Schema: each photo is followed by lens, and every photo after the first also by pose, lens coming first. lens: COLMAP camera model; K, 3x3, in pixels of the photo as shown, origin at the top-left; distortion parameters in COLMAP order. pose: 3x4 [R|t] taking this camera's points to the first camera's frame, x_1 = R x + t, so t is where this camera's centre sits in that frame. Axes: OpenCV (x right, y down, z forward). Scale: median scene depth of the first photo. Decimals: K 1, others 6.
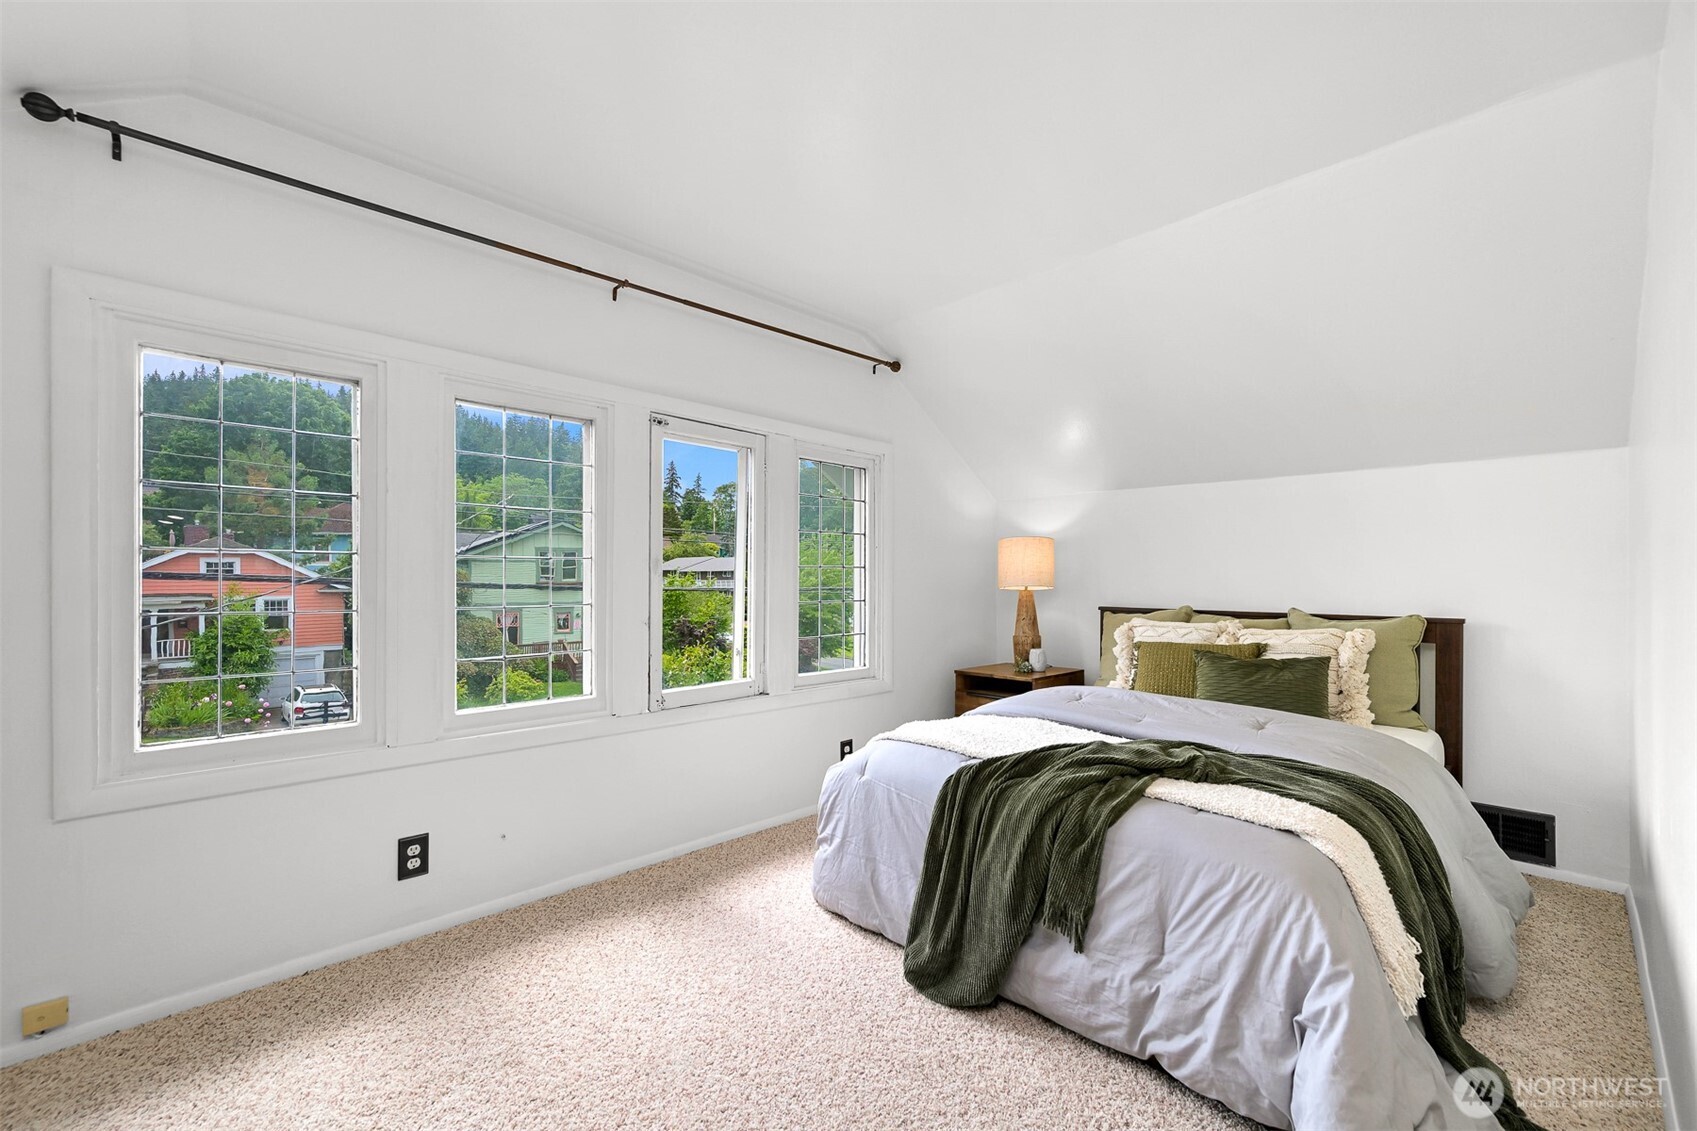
lens RADIAL K [[673.0, 0, 845.2], [0, 673.0, 580.5], [0, 0, 1]] dist [-0.002790, 0.000765]
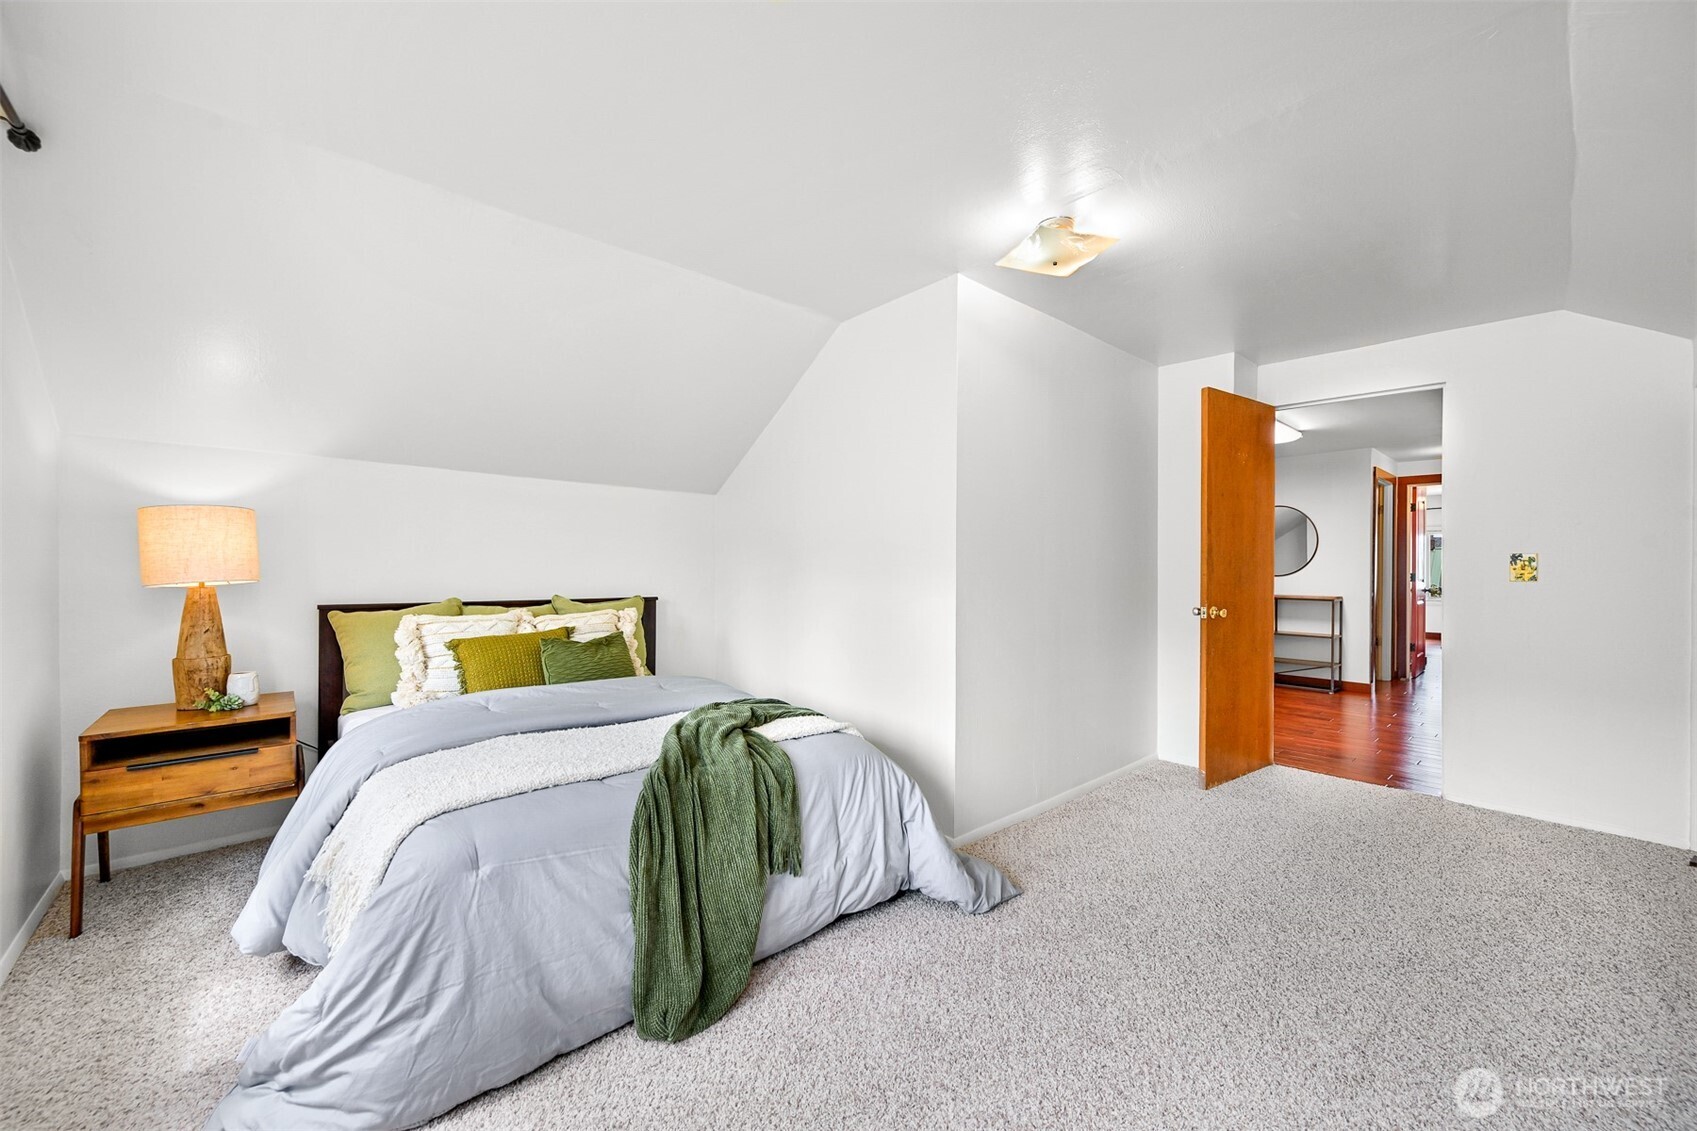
lens RADIAL K [[673.0, 0, 847.8], [0, 673.0, 565.8], [0, 0, 1]] dist [-0.002790, 0.000765]
pose [[0.039986, 0.004121, 0.999192, -0.651949], [0.000146, 0.999991, -0.004130, -0.006523], [-0.999200, 0.000311, 0.039985, 0.638008]]
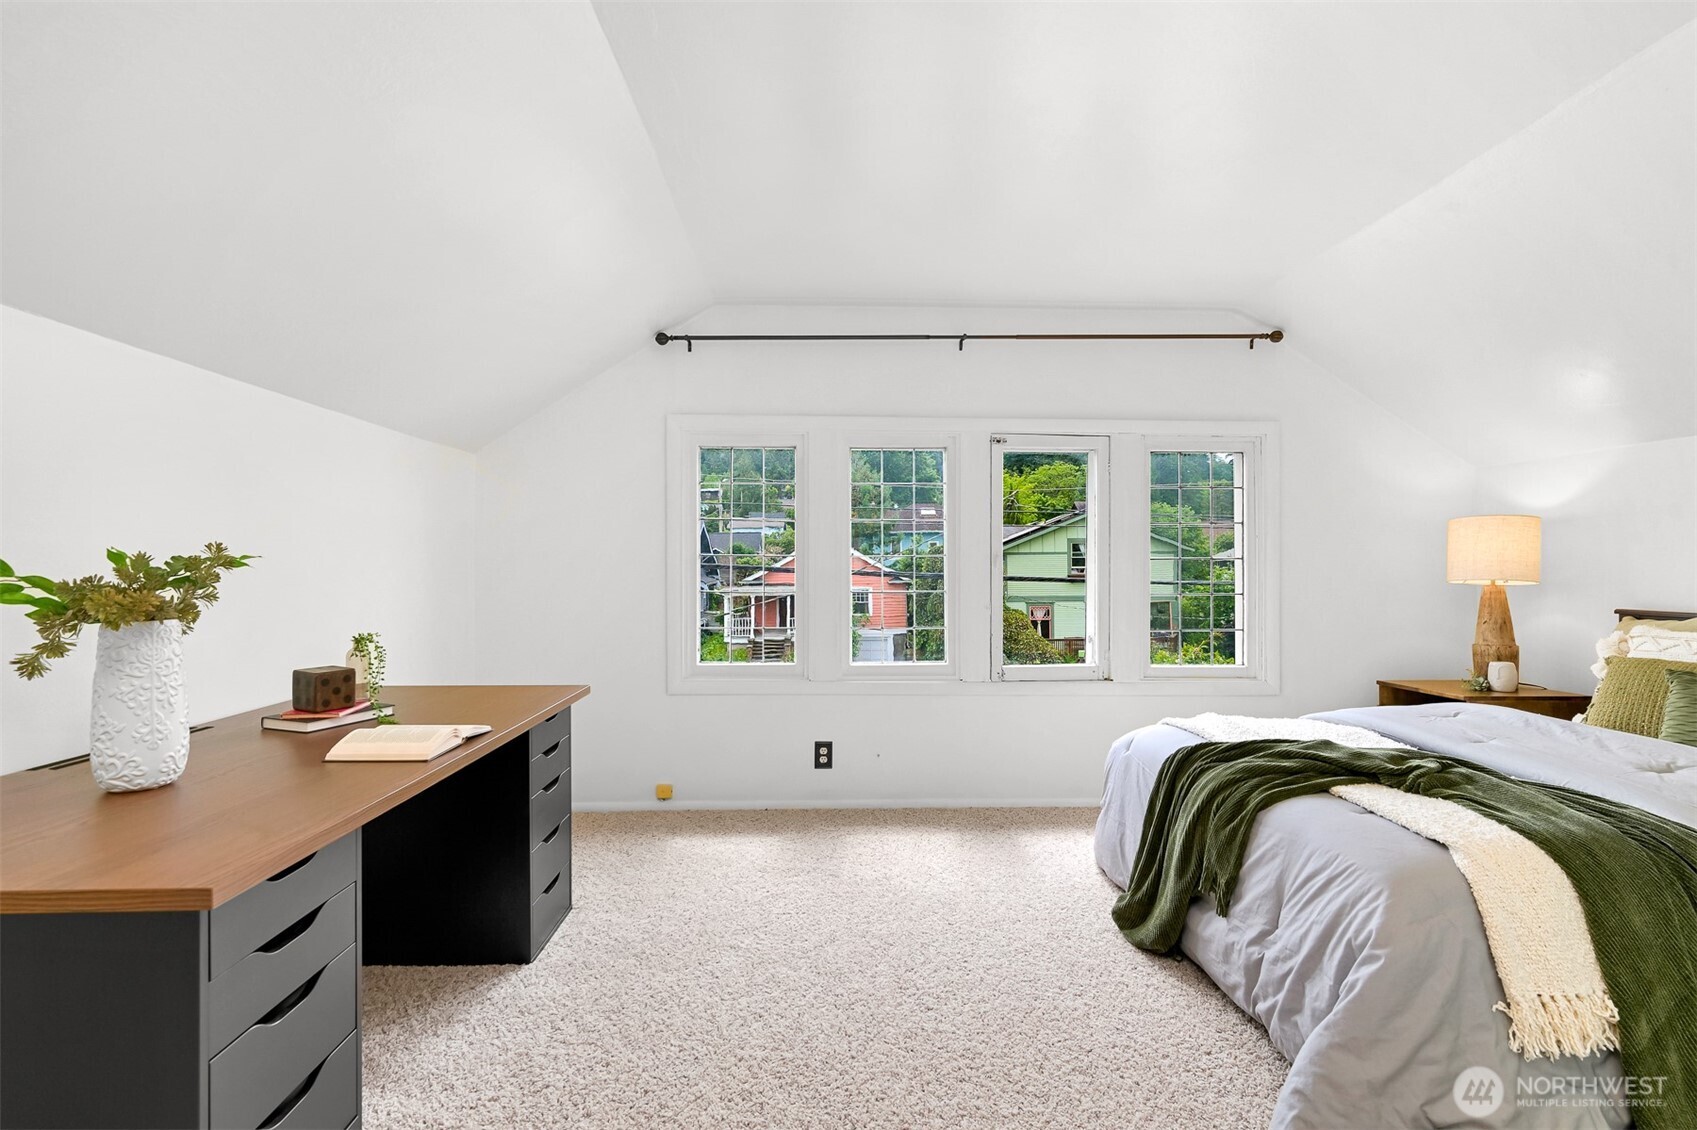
lens RADIAL K [[742.0, 0, 848.1], [0, 742.0, 568.1], [0, 0, 1]] dist [-0.000787, 0.000287]
pose [[0.747814, -0.005365, -0.663887, 0.513525], [0.000770, 0.999974, -0.007214, 0.000870], [0.663908, 0.004884, 0.747798, -0.217614]]
